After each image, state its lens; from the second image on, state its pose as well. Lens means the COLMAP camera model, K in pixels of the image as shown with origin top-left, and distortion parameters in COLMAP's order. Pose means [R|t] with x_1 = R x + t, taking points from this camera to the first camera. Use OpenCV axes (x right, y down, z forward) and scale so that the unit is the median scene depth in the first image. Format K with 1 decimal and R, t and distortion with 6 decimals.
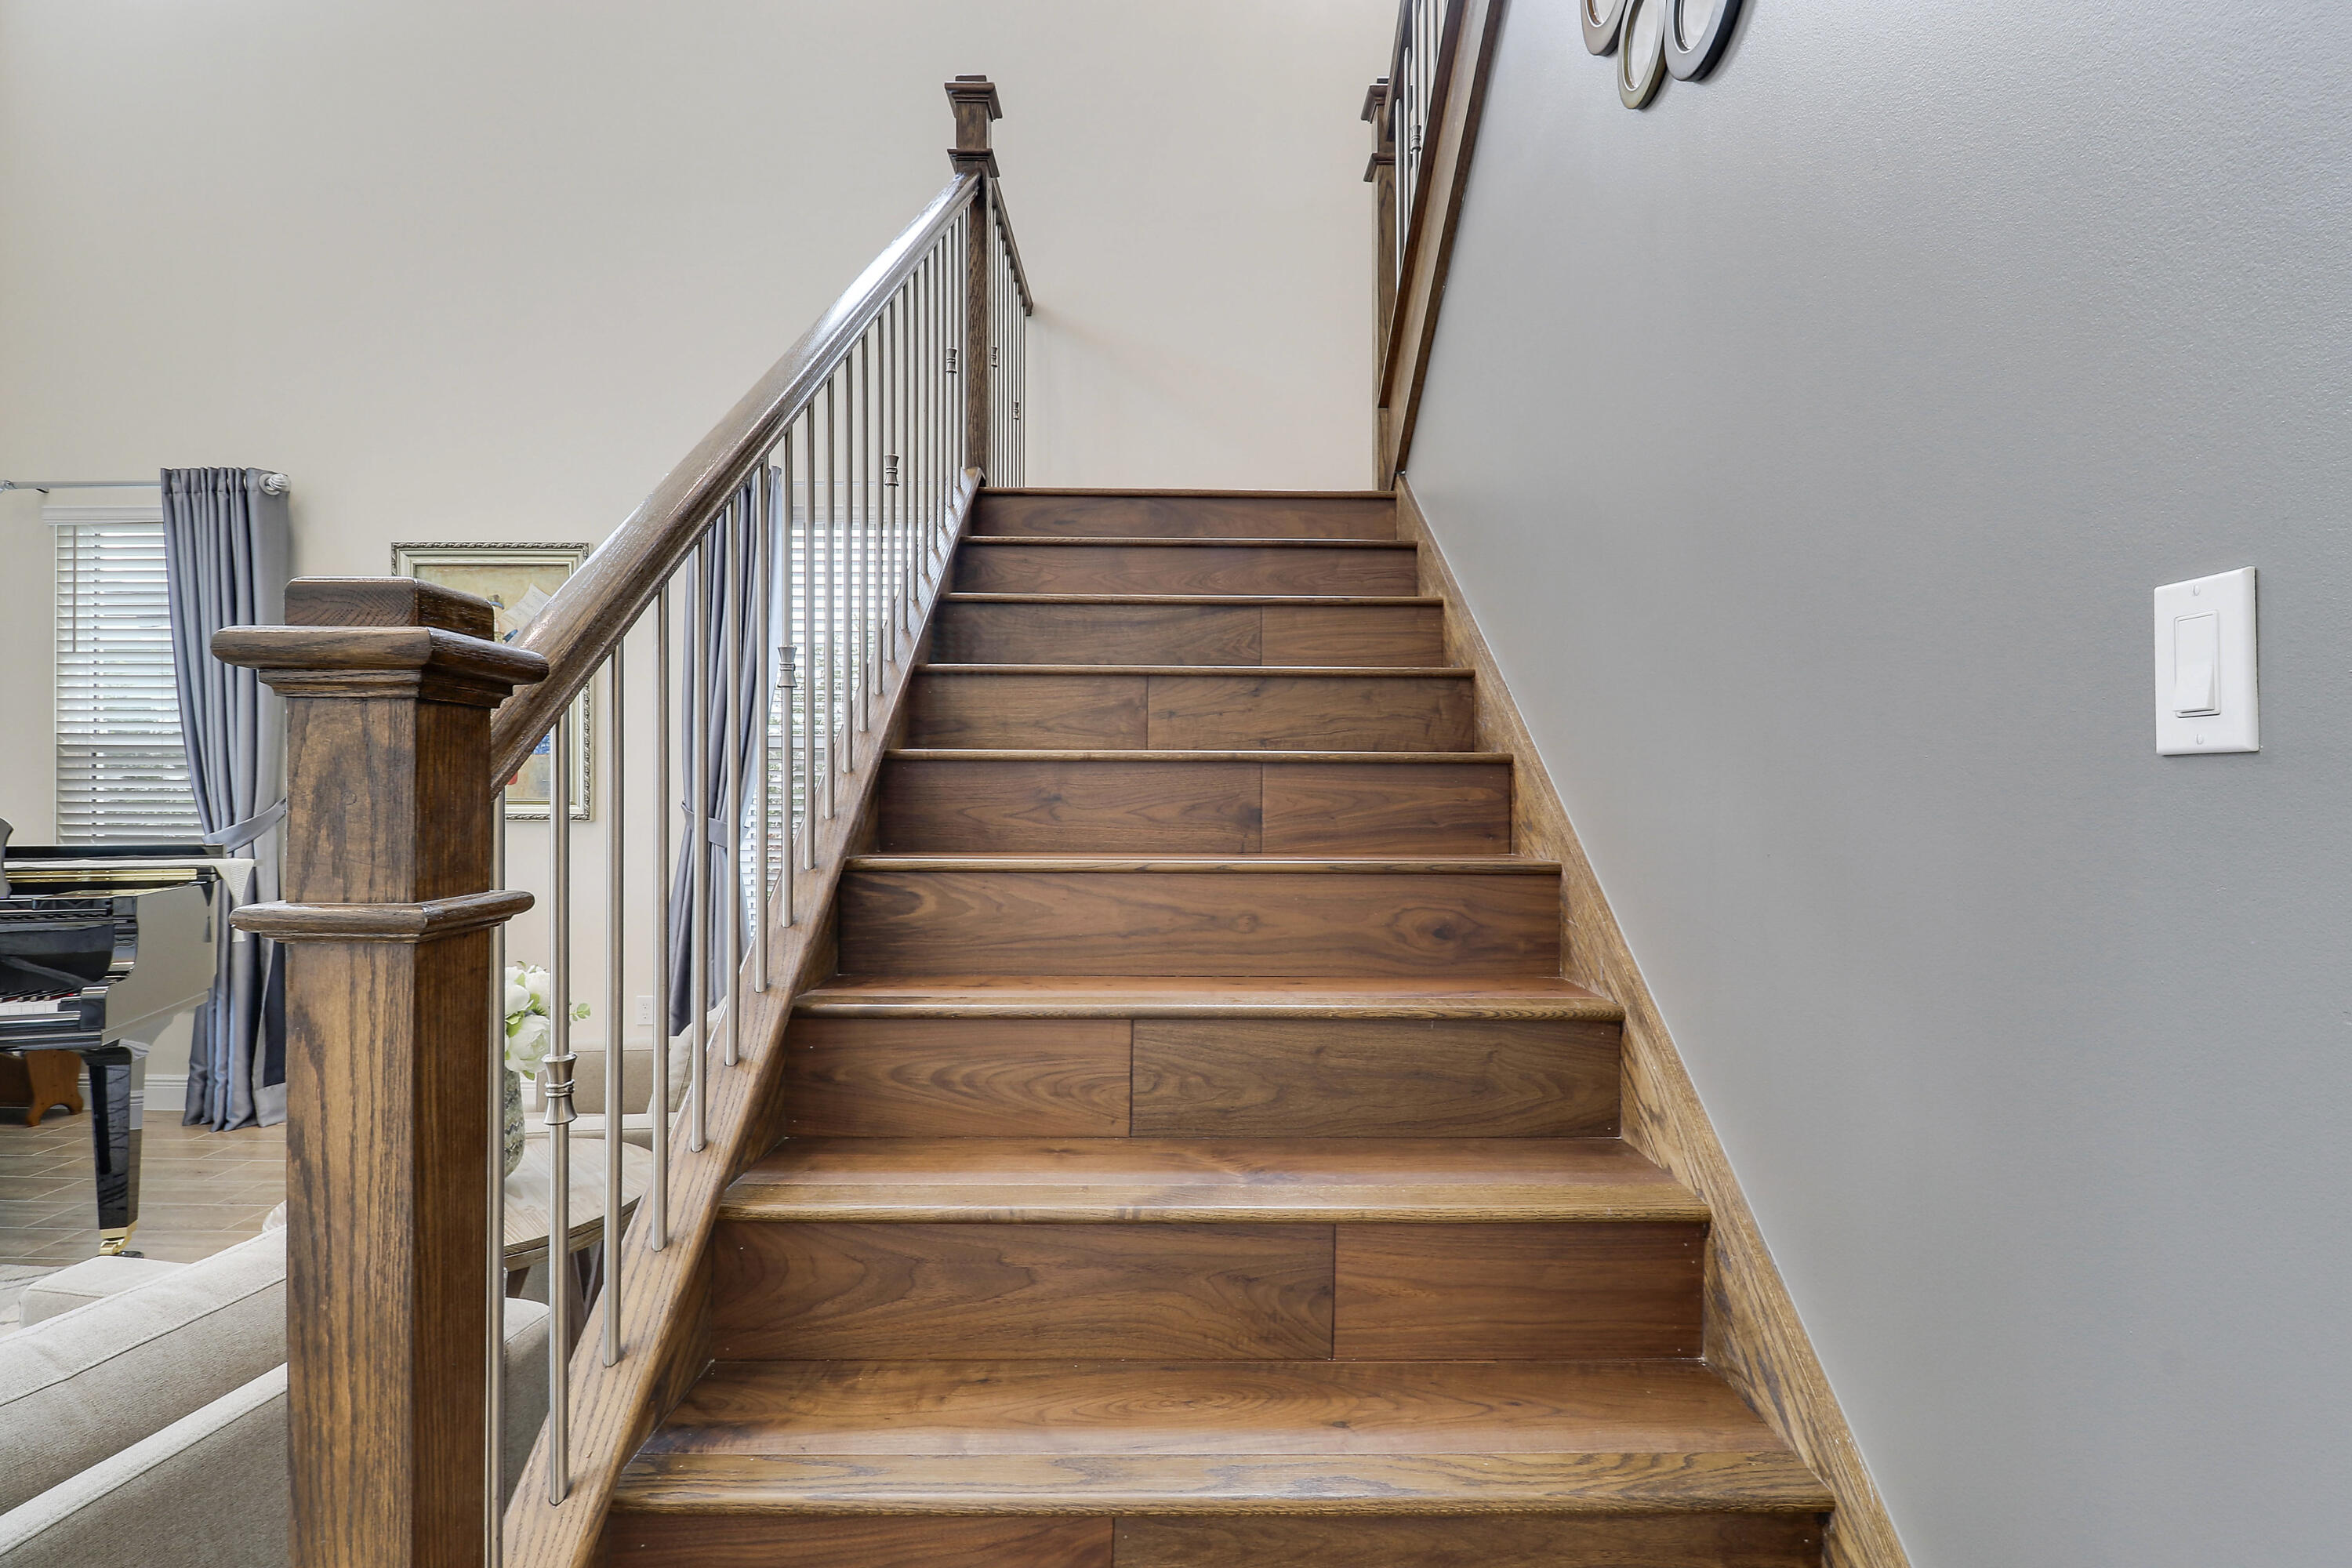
lens RADIAL K [[1117.9, 0, 1199.3], [0, 1117.9, 787.0], [0, 0, 1]] dist [-0.008339, -0.006332]
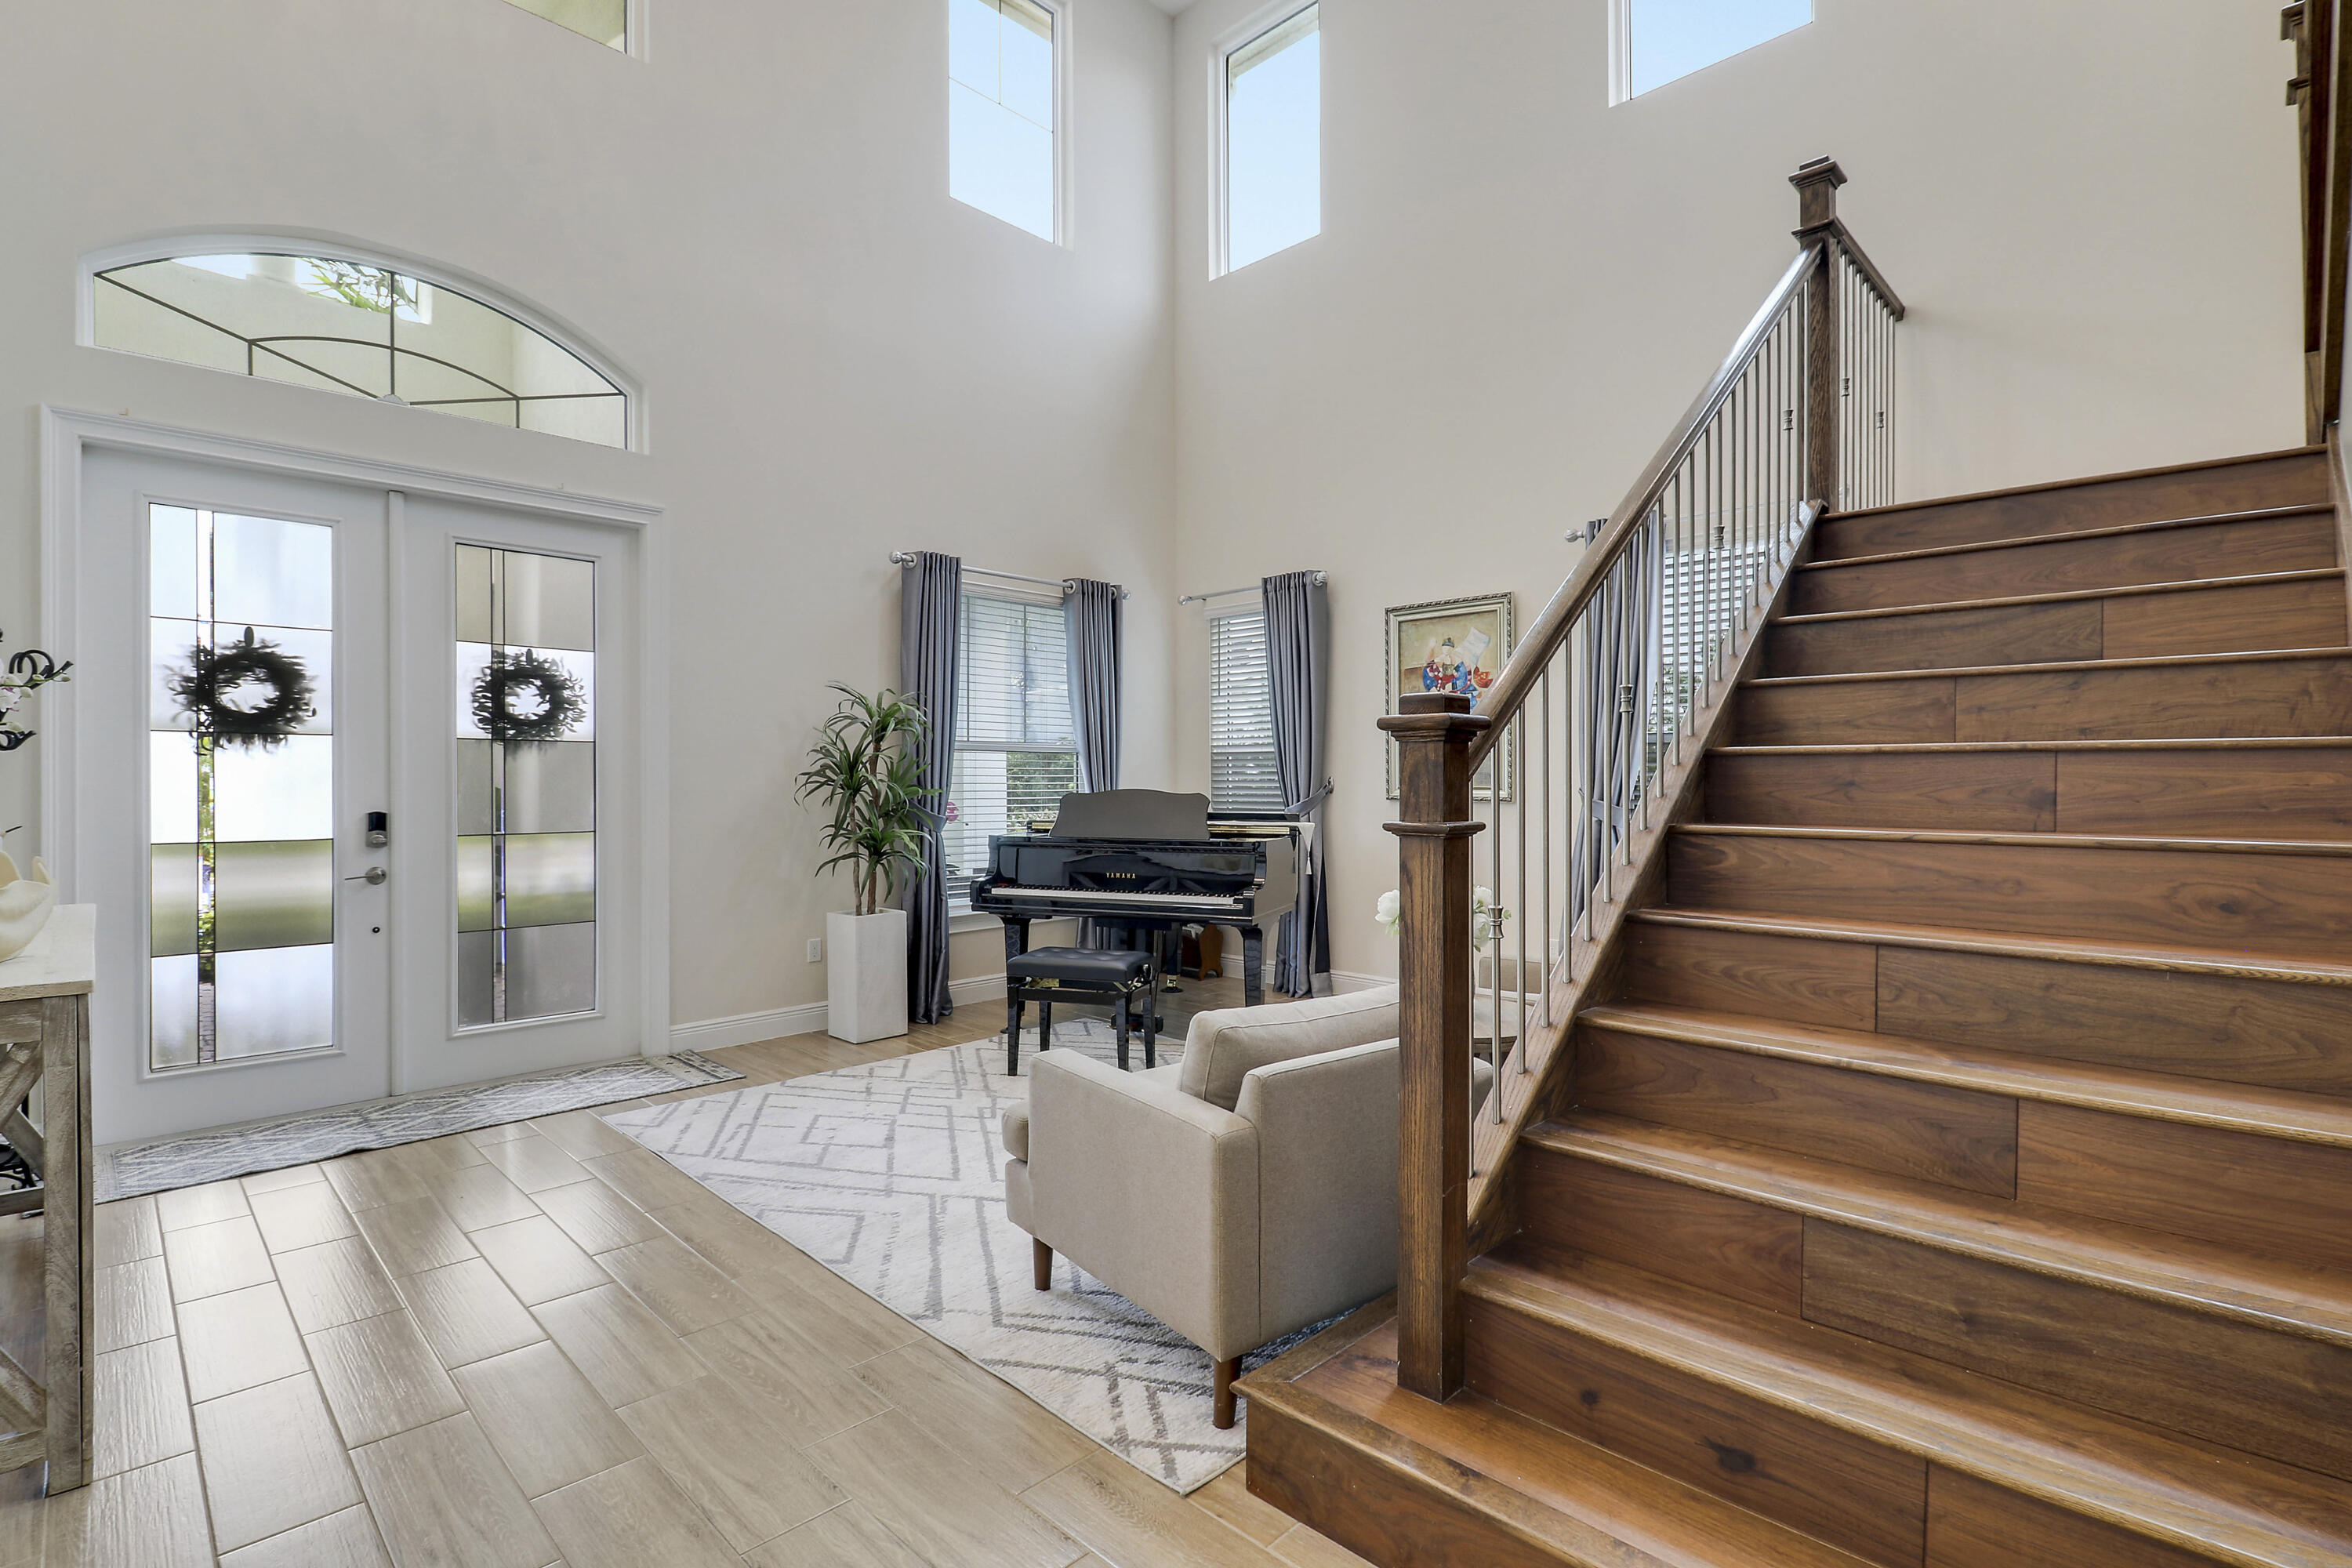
lens RADIAL K [[1117.9, 0, 1171.3], [0, 1117.9, 768.0], [0, 0, 1]] dist [-0.008339, -0.006332]
pose [[0.697300, -0.009197, -0.716720, 0.267971], [0.004365, 0.999954, -0.008585, -0.000090], [0.716766, 0.002858, 0.697308, -0.477226]]
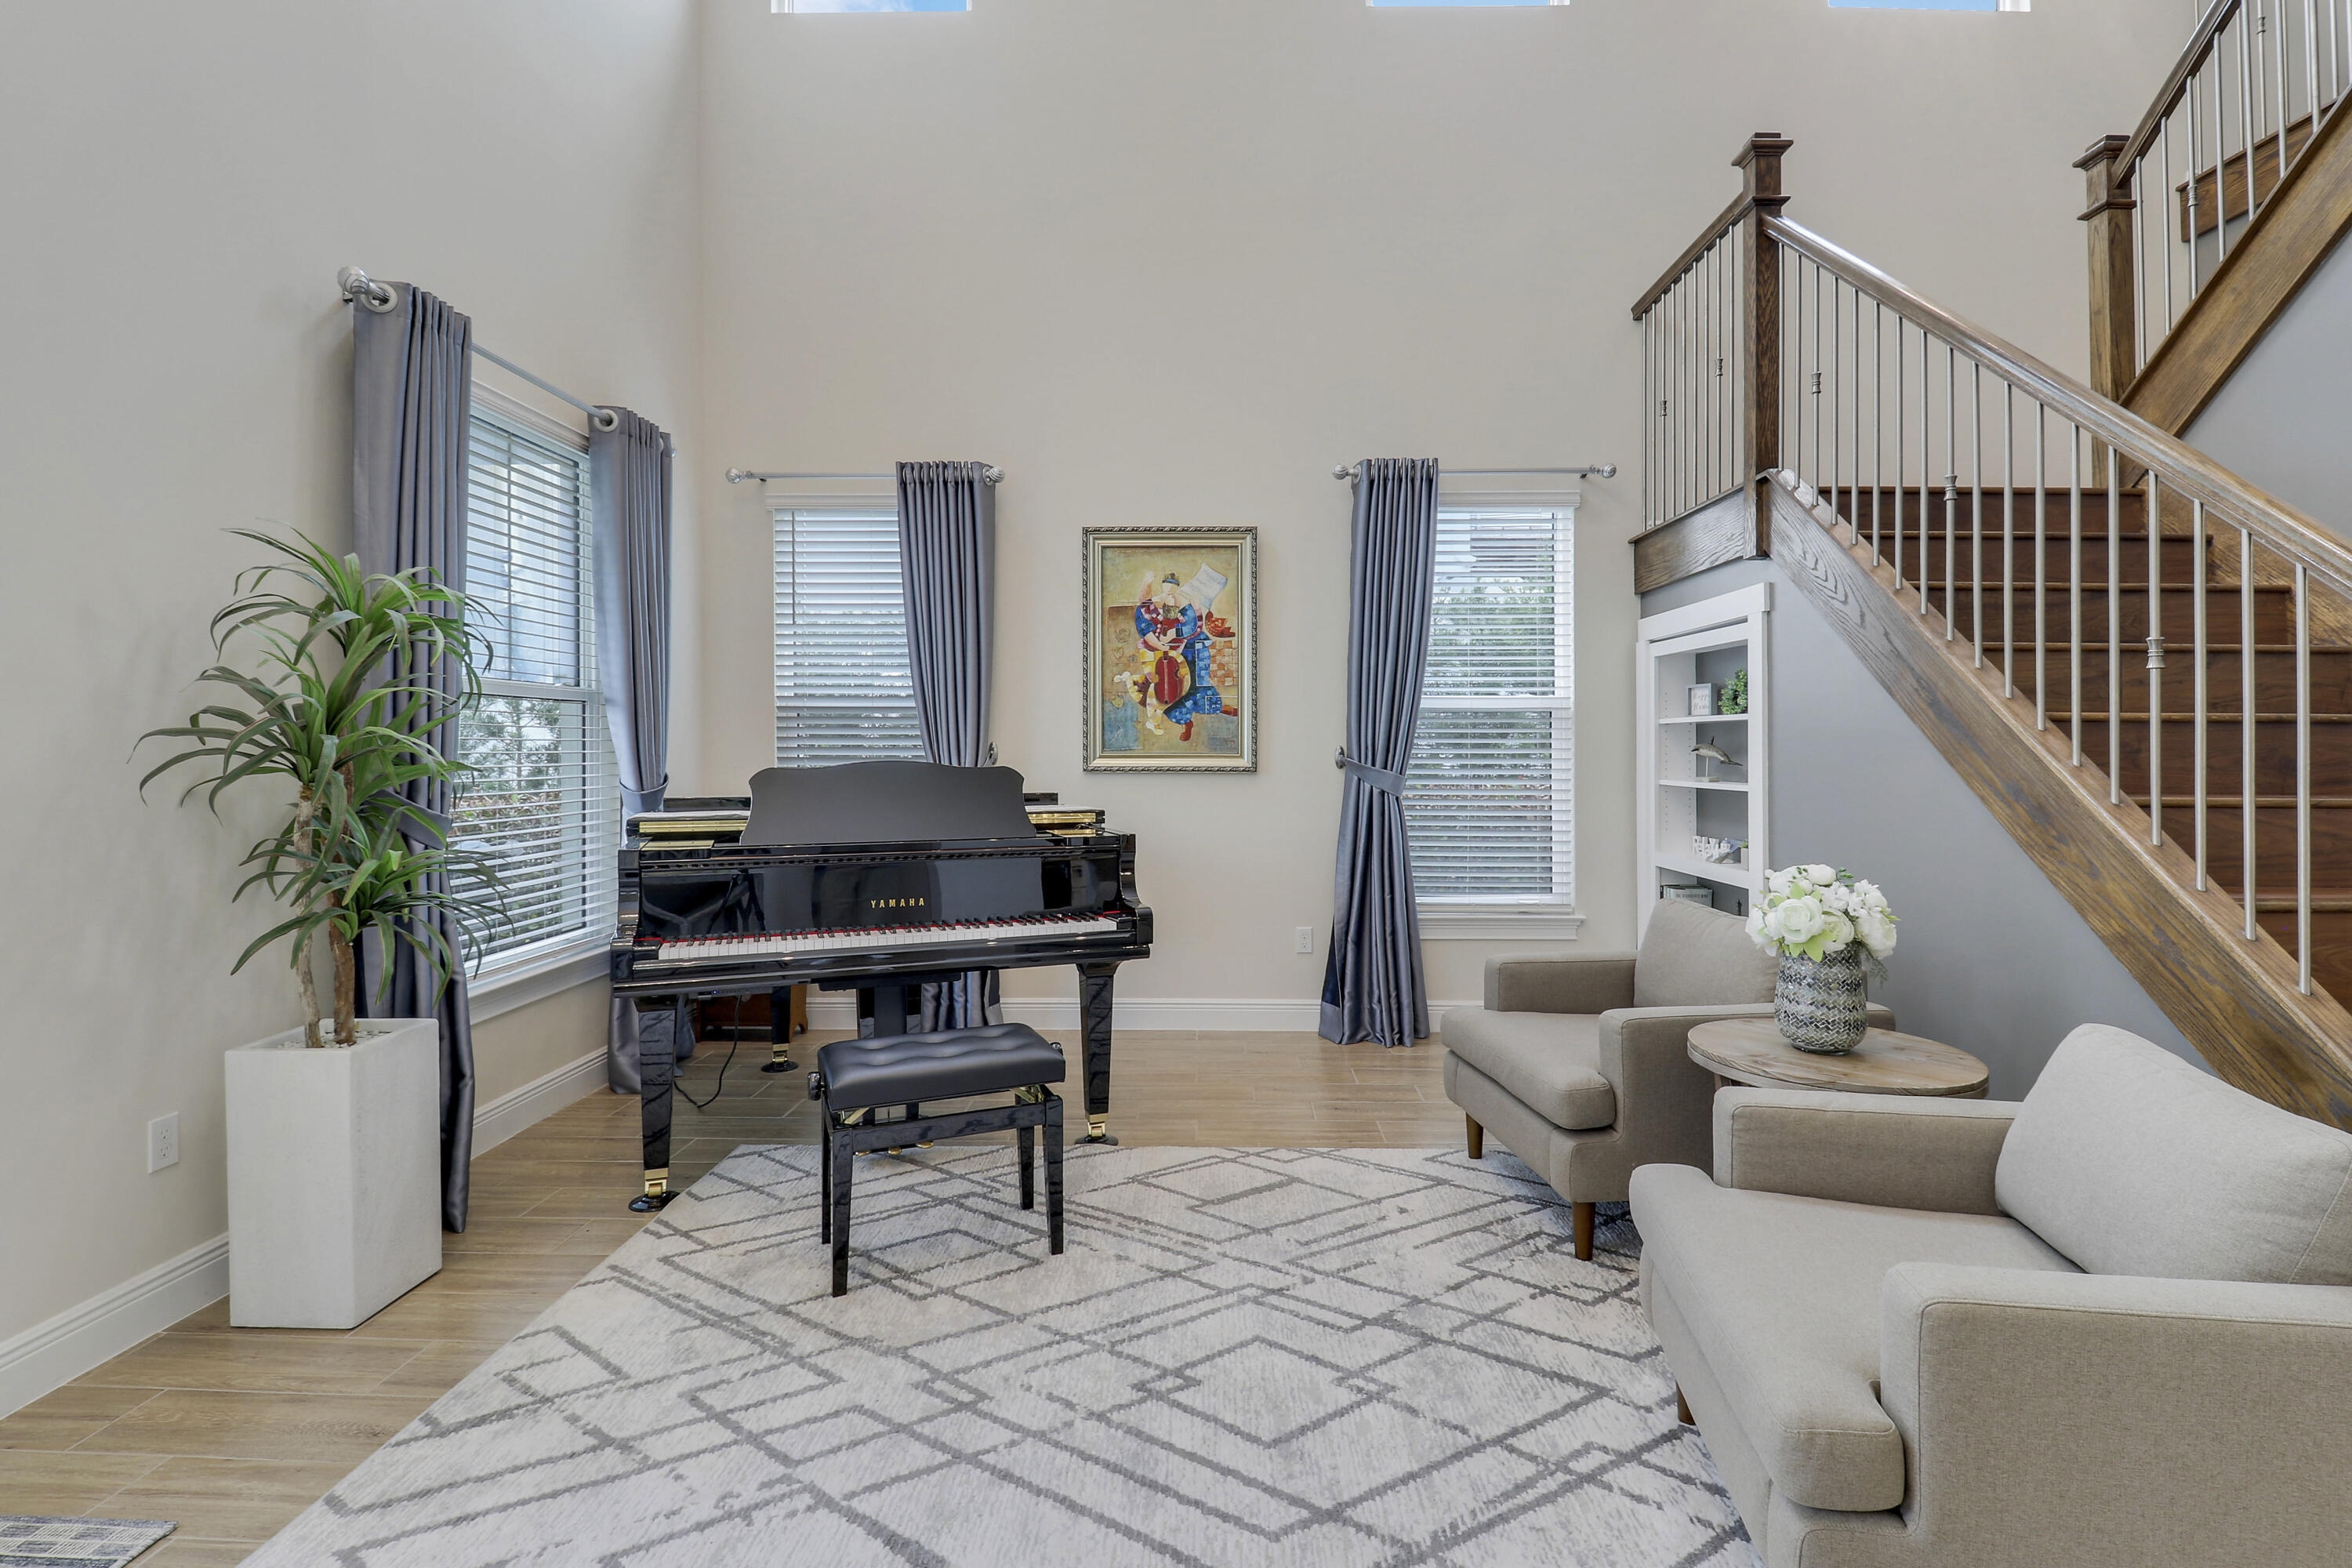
lens RADIAL K [[1117.9, 0, 1166.0], [0, 1117.9, 760.9], [0, 0, 1]] dist [-0.008339, -0.006332]
pose [[0.999768, -0.001654, -0.021493, -1.358707], [0.002062, 0.999817, 0.019005, -0.005893], [0.021457, -0.019044, 0.999588, -0.317964]]
